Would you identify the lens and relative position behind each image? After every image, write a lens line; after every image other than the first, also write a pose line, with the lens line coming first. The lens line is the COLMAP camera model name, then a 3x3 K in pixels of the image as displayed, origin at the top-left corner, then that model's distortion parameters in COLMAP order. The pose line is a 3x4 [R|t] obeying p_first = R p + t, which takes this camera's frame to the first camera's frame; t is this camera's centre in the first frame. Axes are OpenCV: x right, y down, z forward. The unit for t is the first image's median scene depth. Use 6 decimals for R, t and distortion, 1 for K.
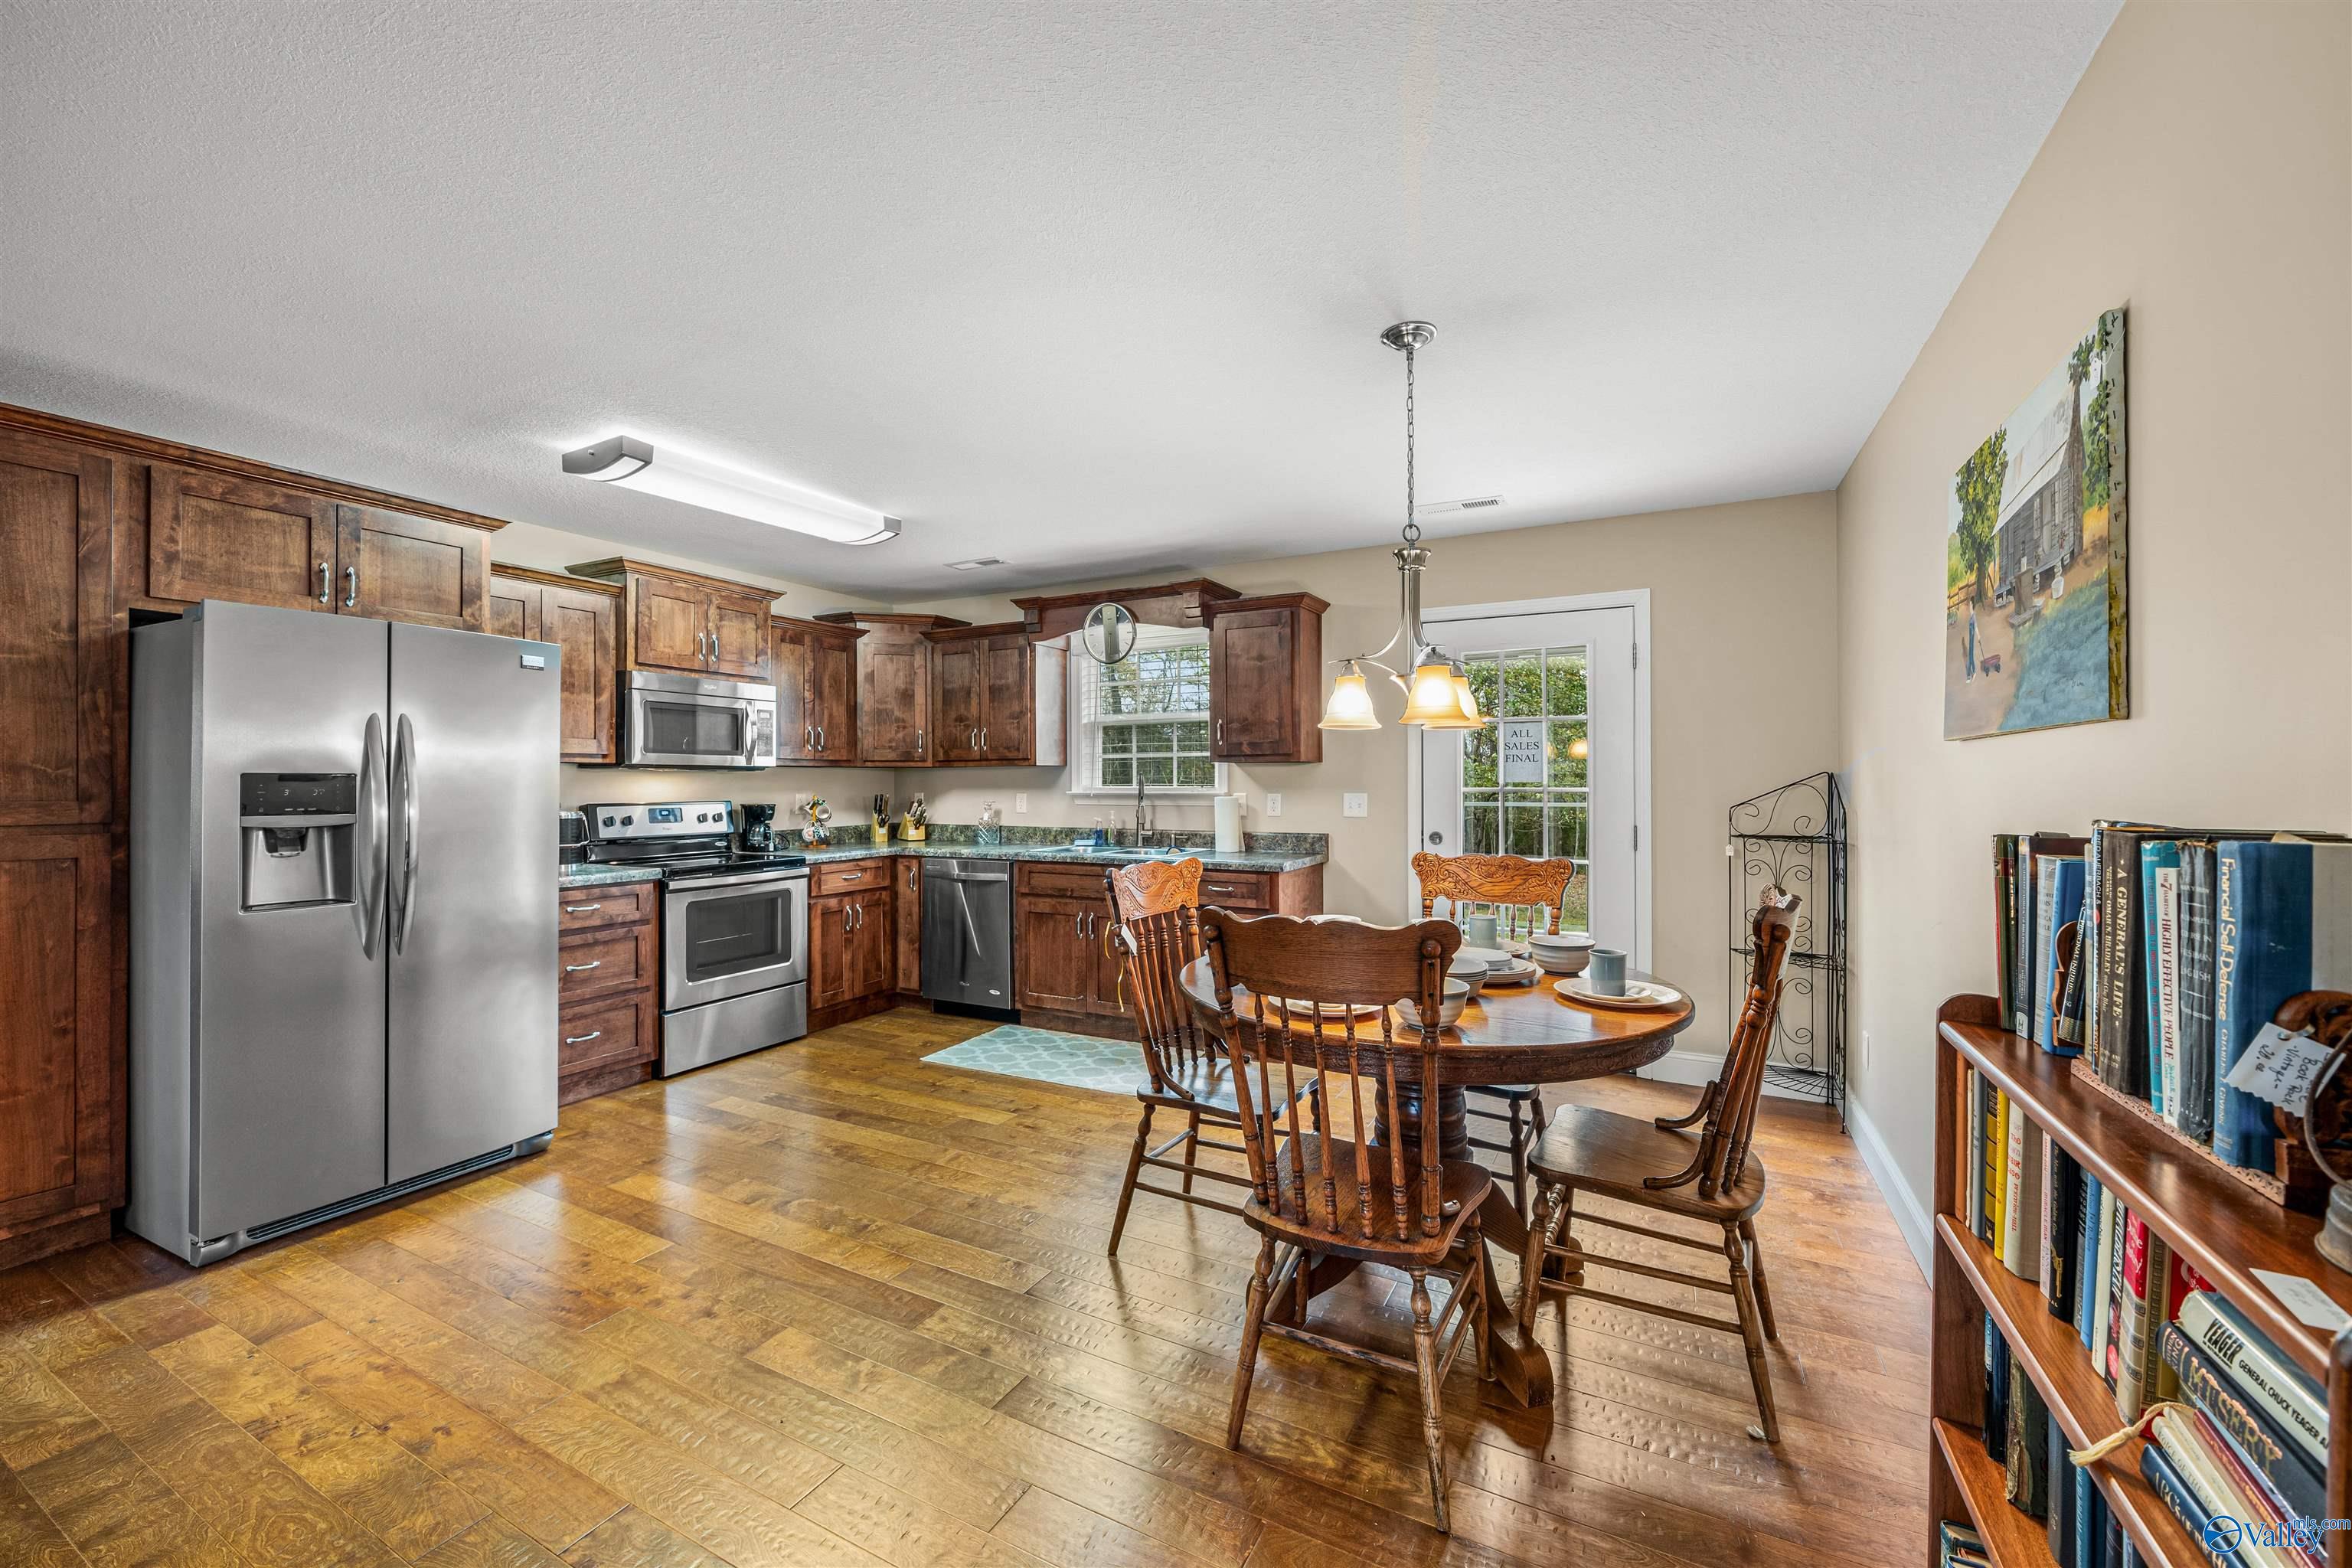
lens RADIAL K [[929.6, 0, 1164.5], [0, 929.6, 785.1], [0, 0, 1]] dist [-0.003578, -0.000392]
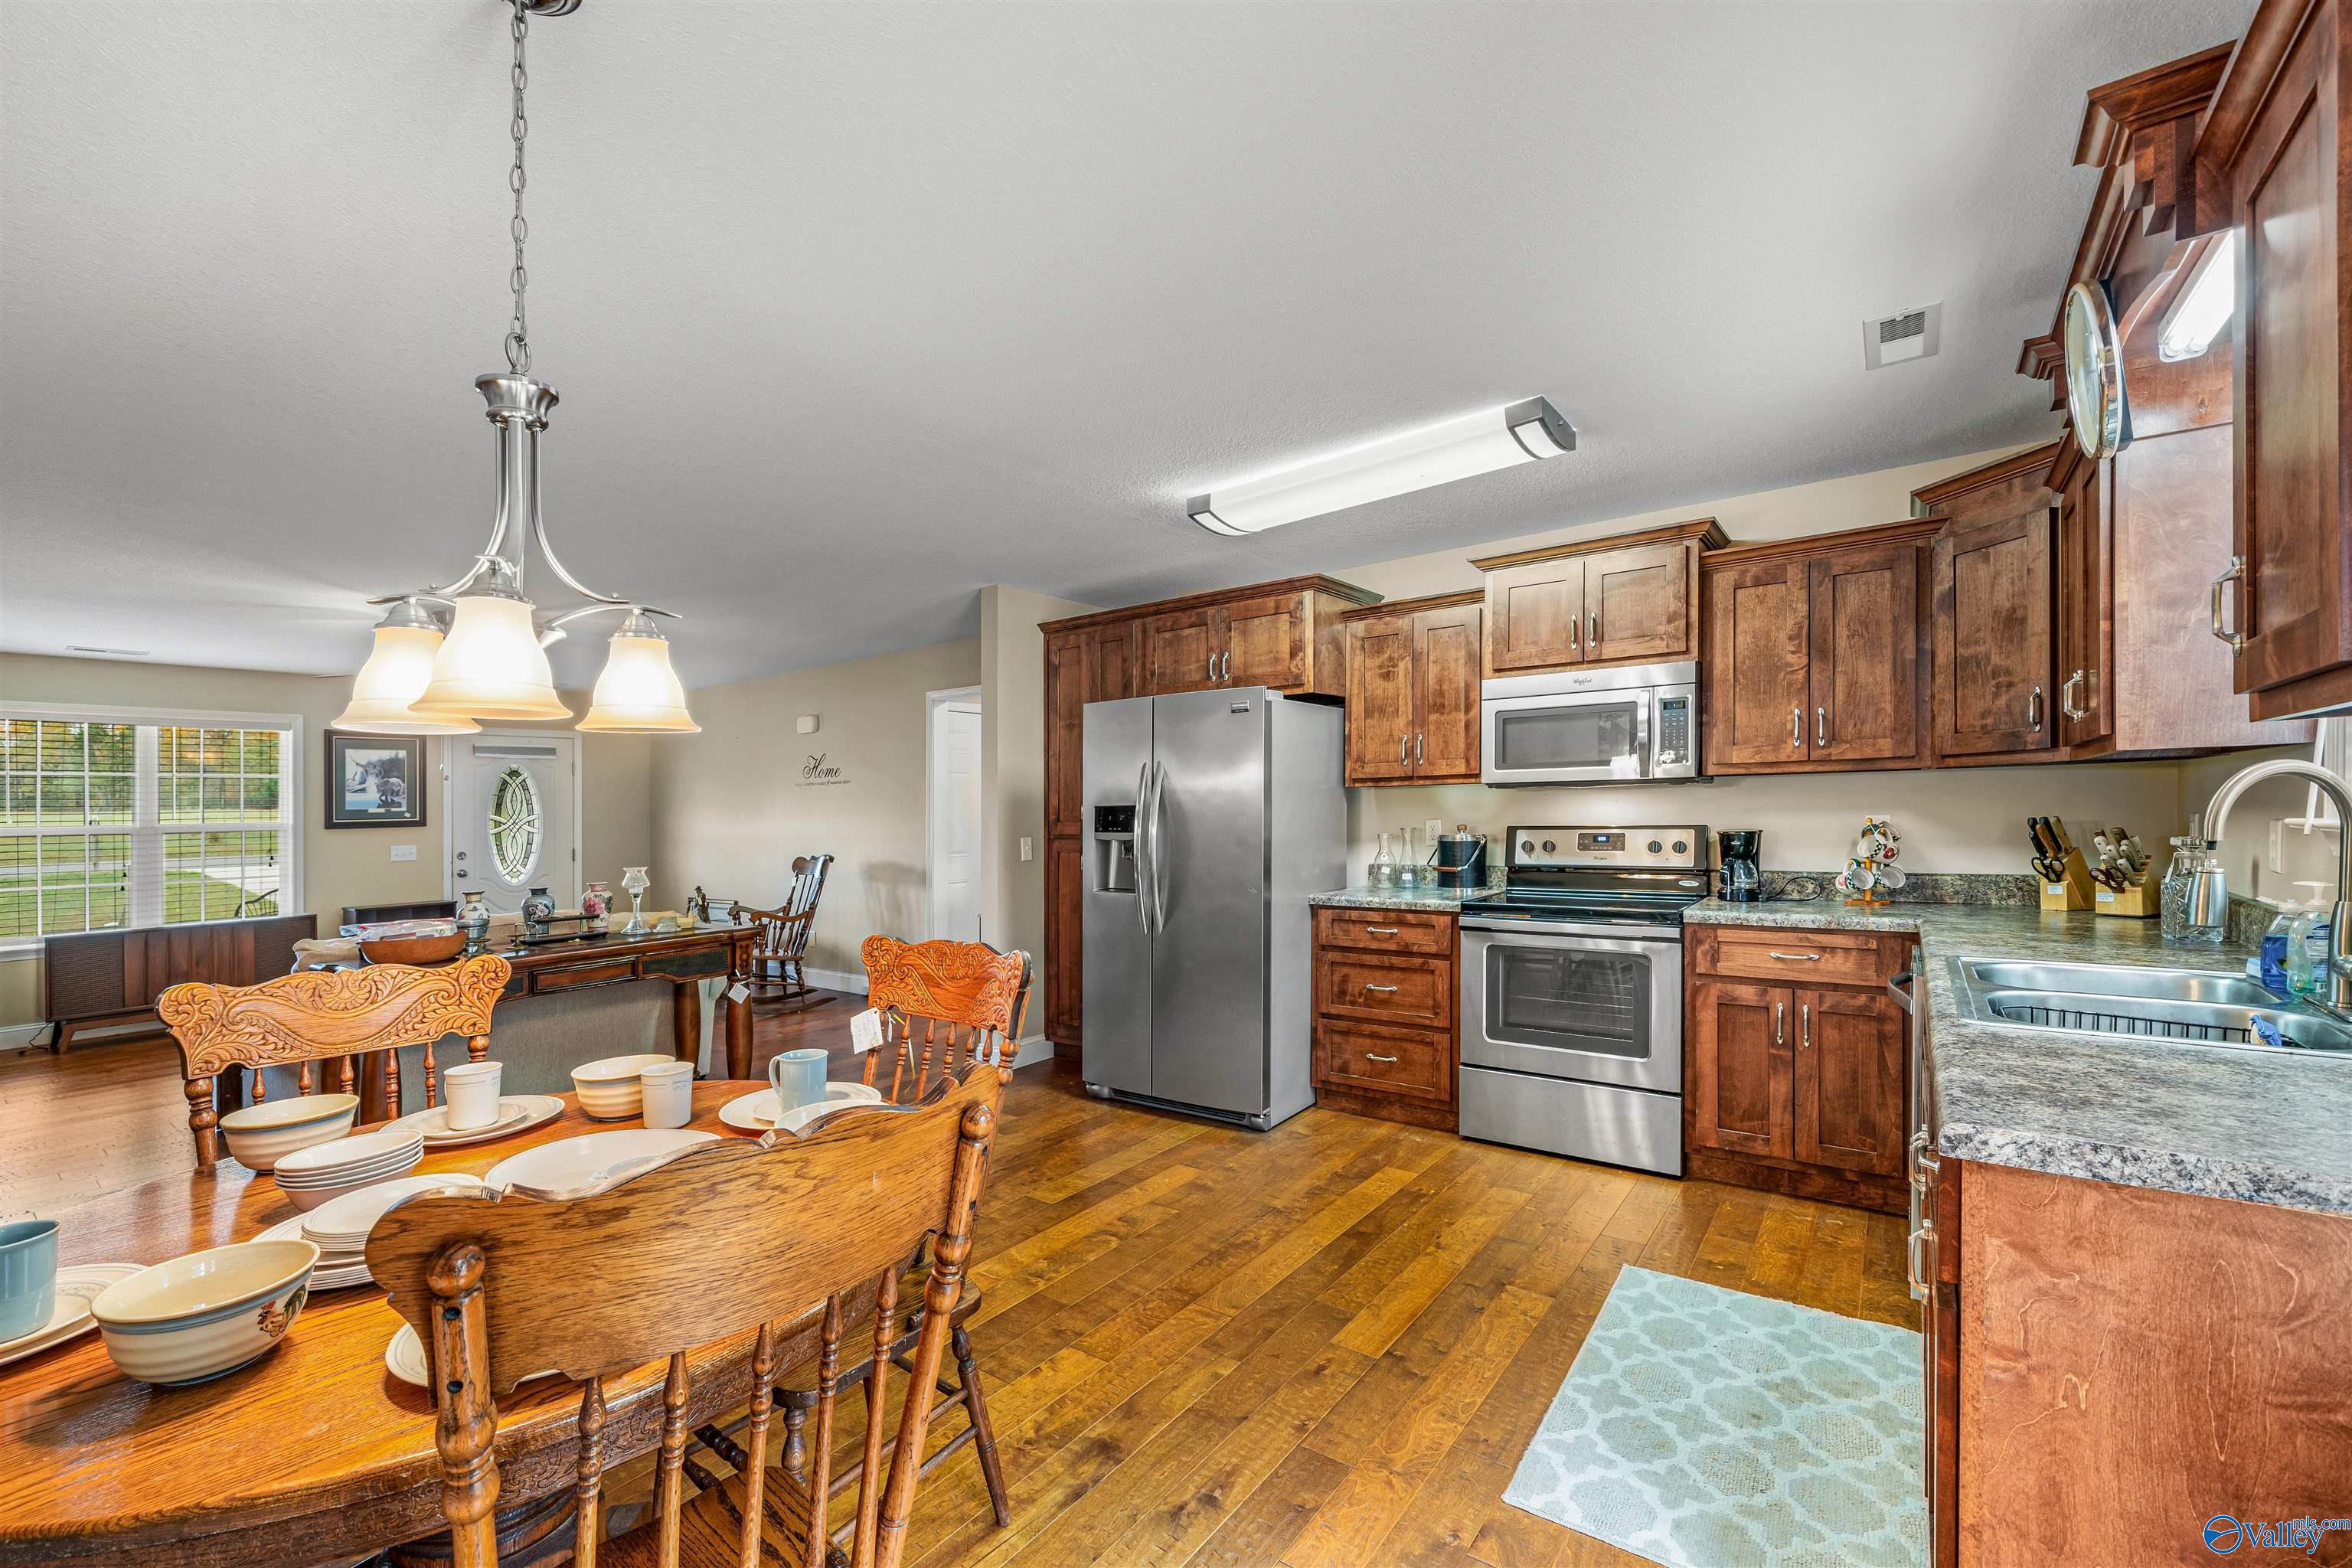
lens RADIAL K [[979.5, 0, 1150.0], [0, 979.5, 782.8], [0, 0, 1]] dist [0.000624, -0.000482]
pose [[-0.167823, -0.020345, -0.985607, 0.364846], [0.018182, 0.999553, -0.023729, -0.006240], [0.985649, -0.021903, -0.167378, 0.713867]]
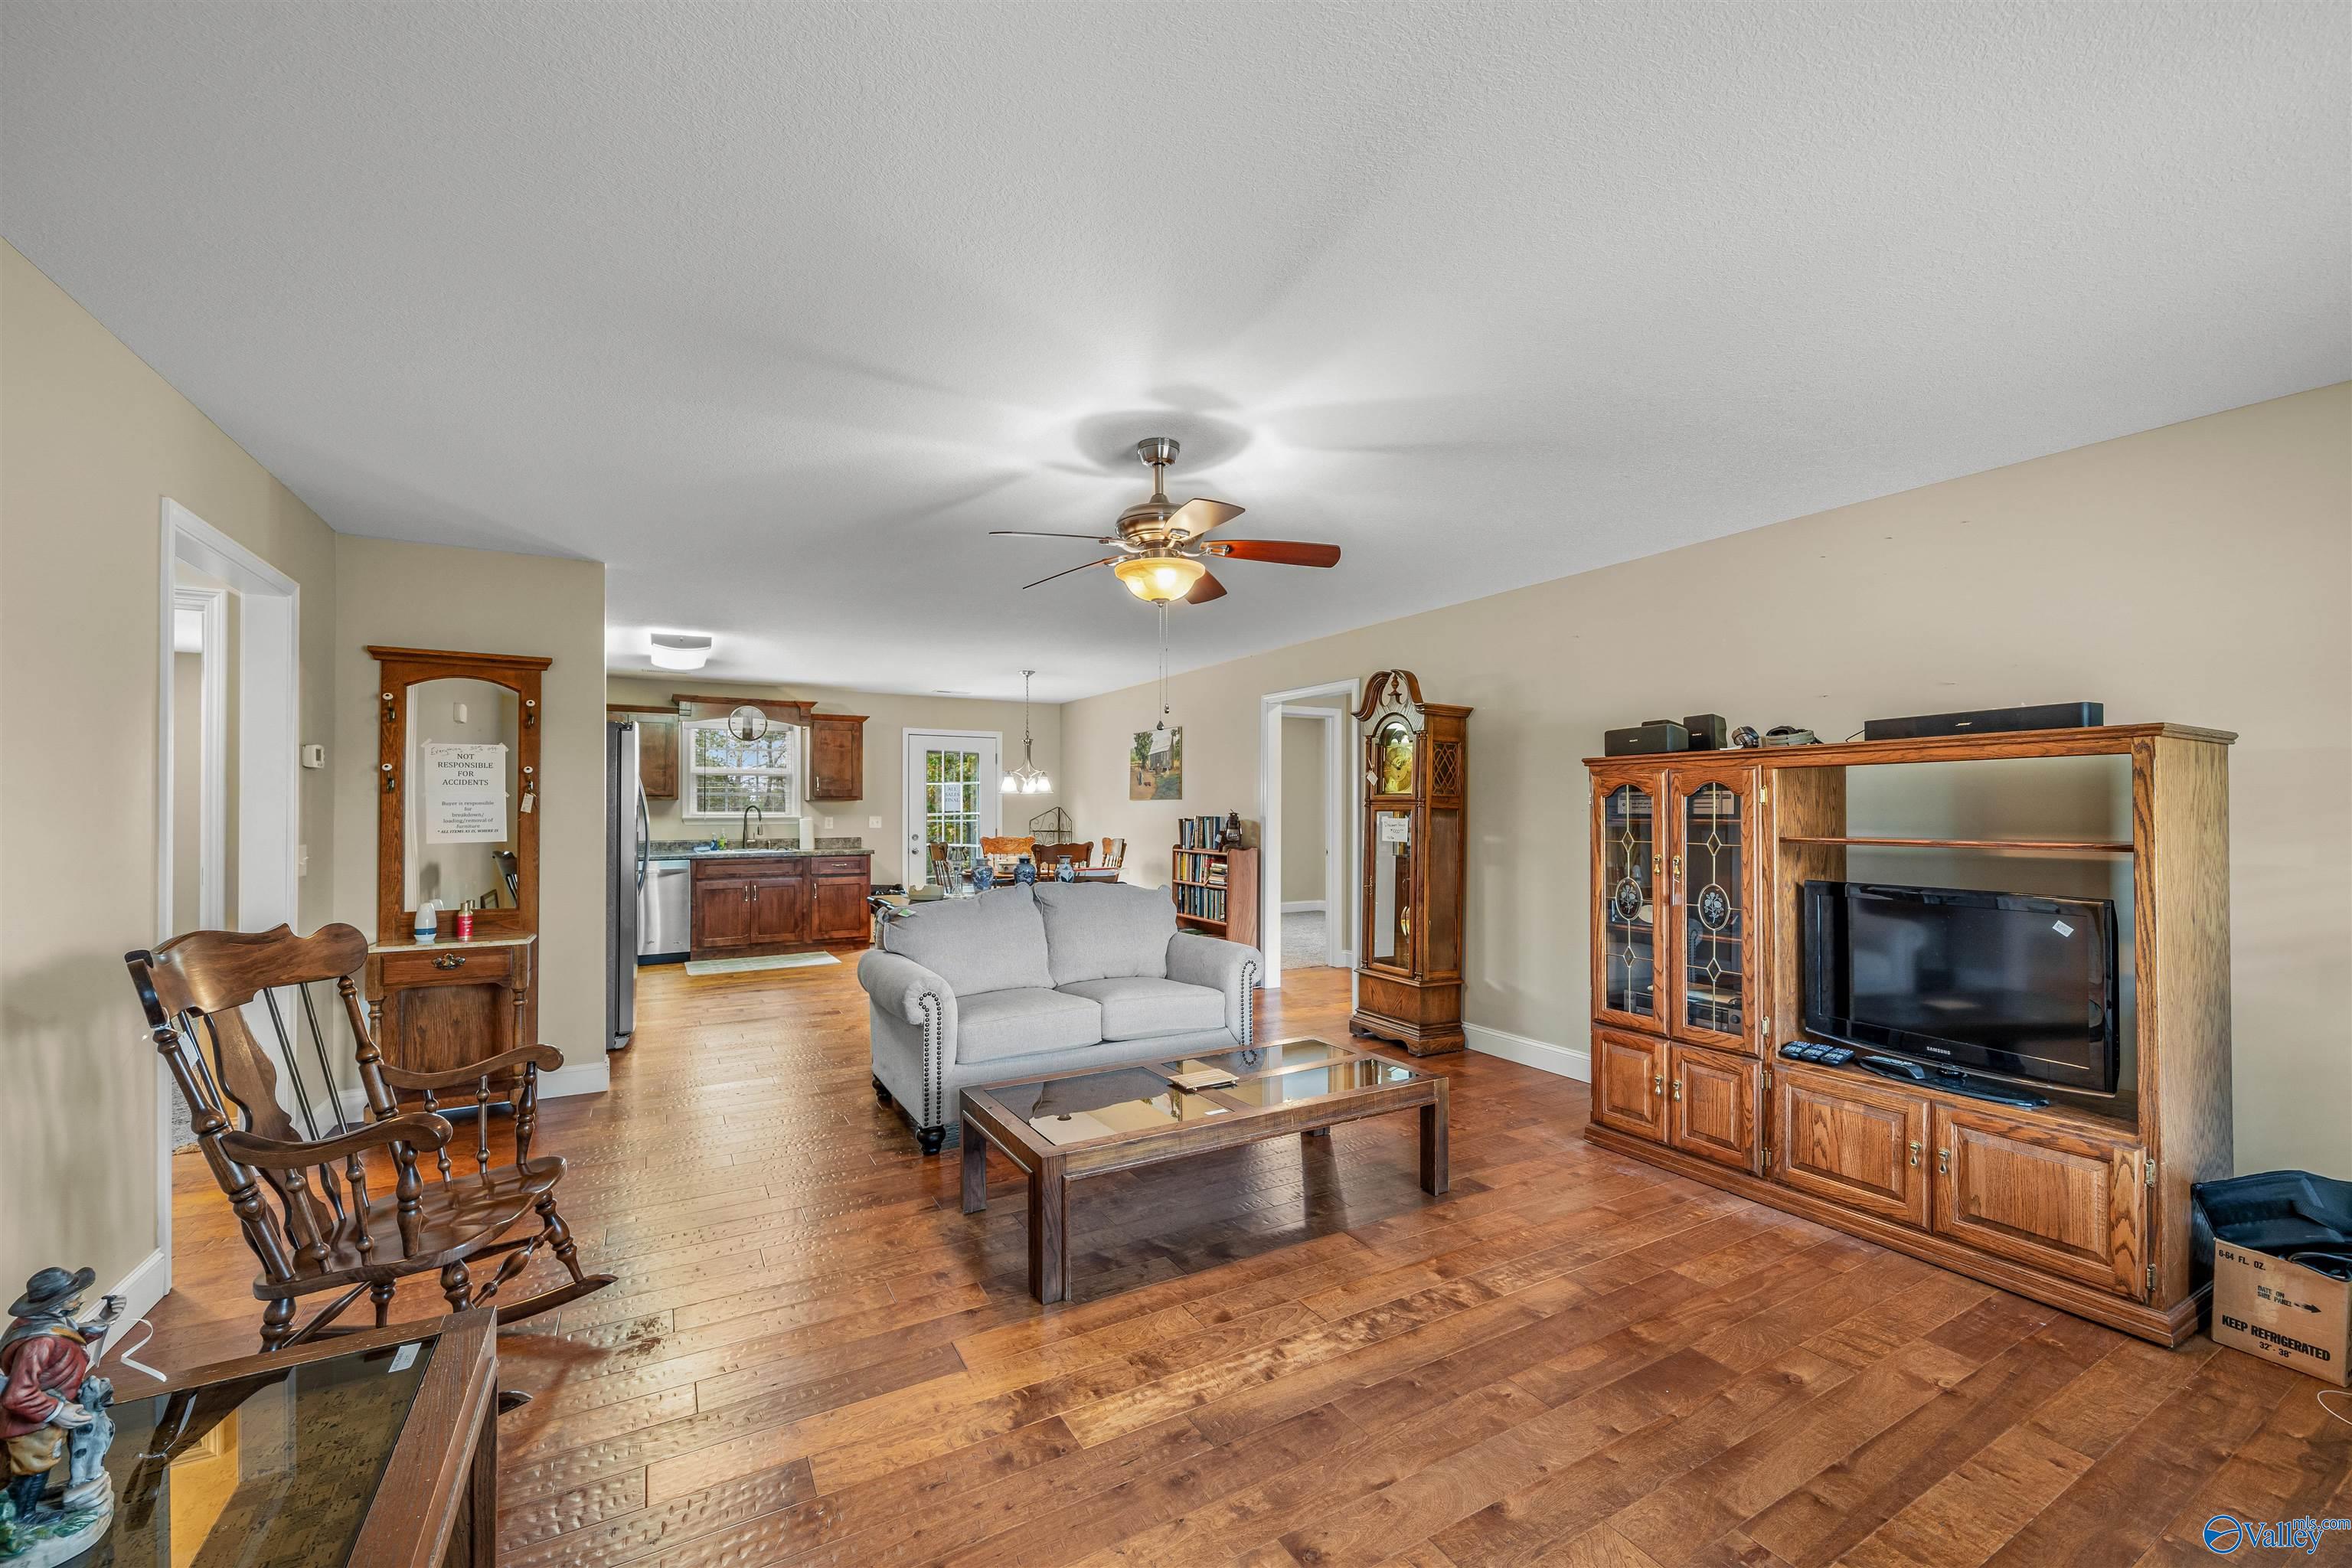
lens RADIAL K [[934.7, 0, 1173.9], [0, 934.7, 805.8], [0, 0, 1]] dist [-0.000429, 0.000007]
pose [[0.535391, 0.006795, 0.844577, -1.084984], [0.003084, 0.999945, -0.010000, 0.007870], [-0.844599, 0.007958, 0.535341, -0.577670]]
